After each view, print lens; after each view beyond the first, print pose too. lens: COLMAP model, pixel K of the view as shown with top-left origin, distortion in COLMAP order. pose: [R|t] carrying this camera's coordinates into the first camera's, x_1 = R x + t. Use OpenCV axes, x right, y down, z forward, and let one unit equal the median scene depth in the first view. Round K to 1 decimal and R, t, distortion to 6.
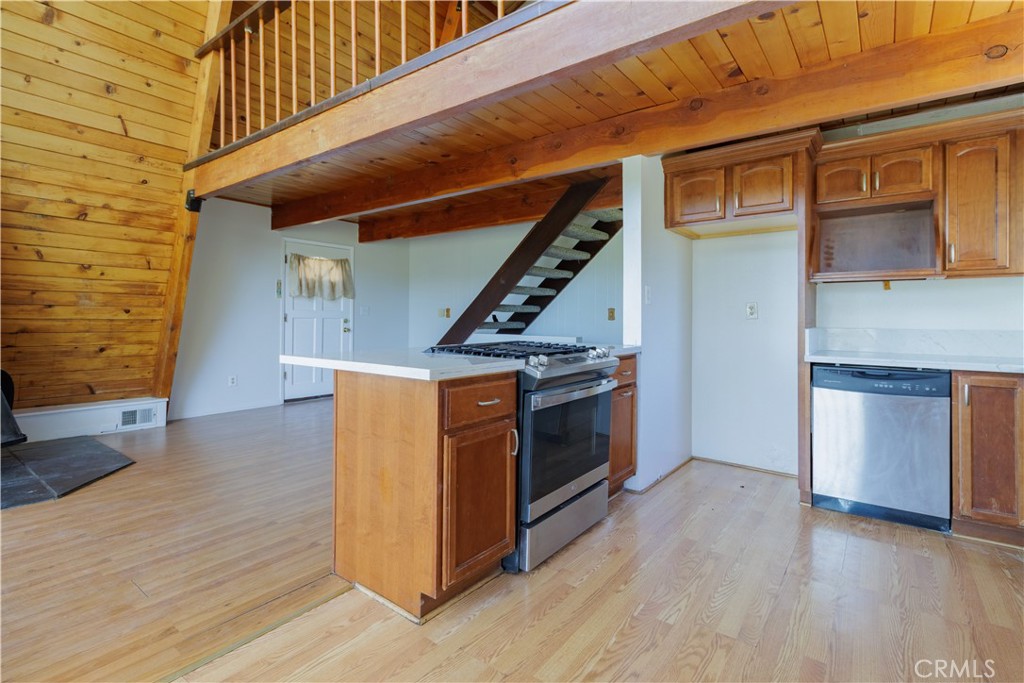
lens RADIAL K [[474.6, 0, 521.7], [0, 474.6, 323.5], [0, 0, 1]] dist [0.001084, 0.000525]
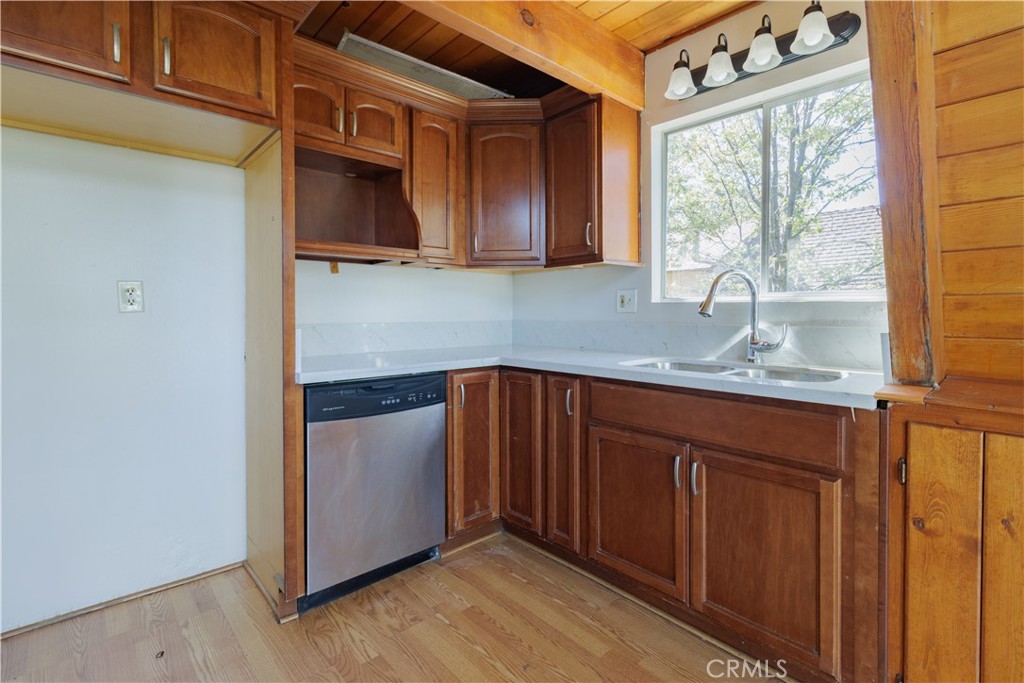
lens RADIAL K [[486.1, 0, 522.0], [0, 486.1, 316.7], [0, 0, 1]] dist [-0.000437, -0.000451]
pose [[0.187672, -0.014980, 0.982118, 0.060023], [0.012268, 0.999841, 0.012906, -0.008801], [-0.982155, 0.009627, 0.187826, 0.680971]]
